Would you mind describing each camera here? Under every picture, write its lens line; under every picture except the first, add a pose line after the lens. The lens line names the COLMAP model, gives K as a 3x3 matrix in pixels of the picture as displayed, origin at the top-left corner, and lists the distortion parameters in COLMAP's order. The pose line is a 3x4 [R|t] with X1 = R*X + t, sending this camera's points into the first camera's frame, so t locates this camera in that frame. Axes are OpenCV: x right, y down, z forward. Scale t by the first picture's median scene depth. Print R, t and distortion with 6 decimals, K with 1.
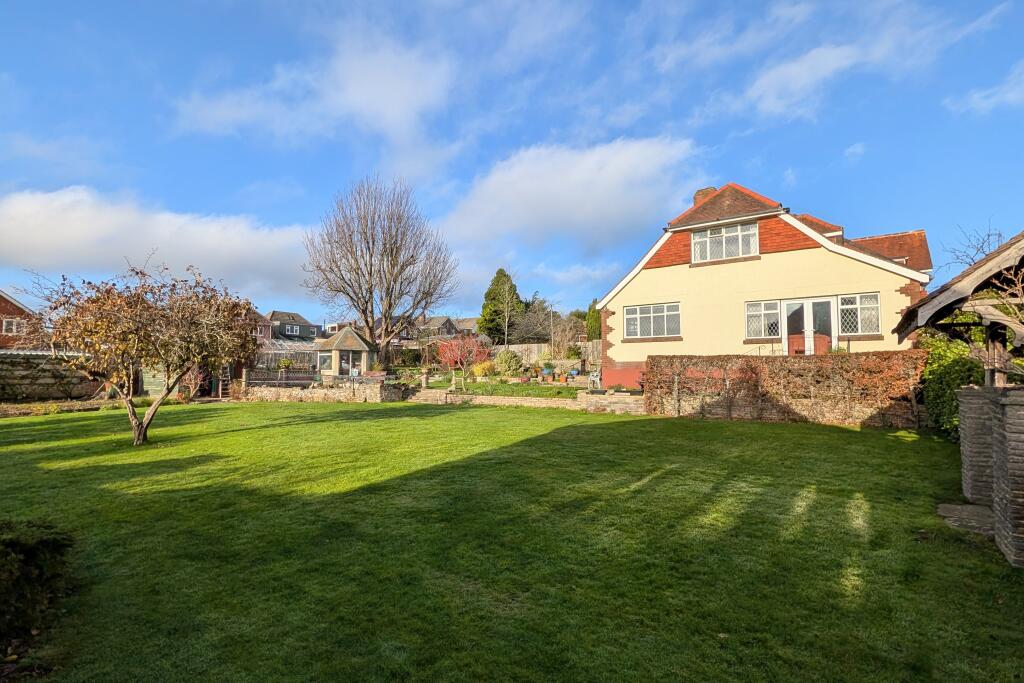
lens RADIAL K [[485.6, 0, 509.6], [0, 485.6, 346.2], [0, 0, 1]] dist [0.003379, -0.000193]
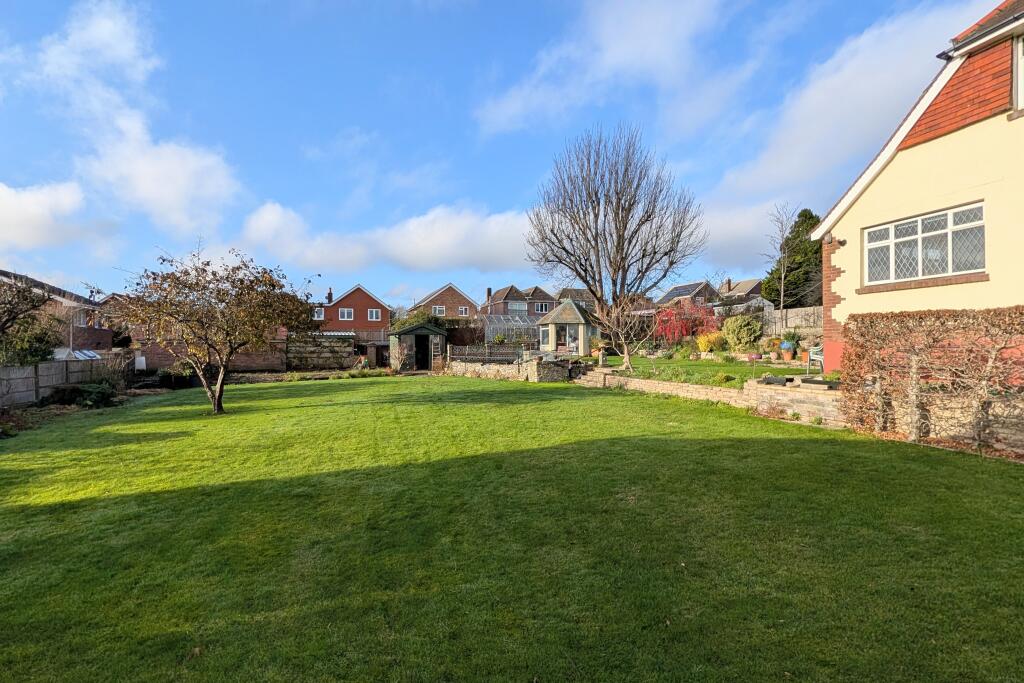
lens RADIAL K [[485.6, 0, 509.6], [0, 485.6, 346.2], [0, 0, 1]] dist [0.003379, -0.000193]
pose [[0.781477, -0.005054, -0.623914, 0.245439], [0.039435, 0.998368, 0.041307, 0.012706], [0.622687, -0.056884, 0.780401, 0.283181]]
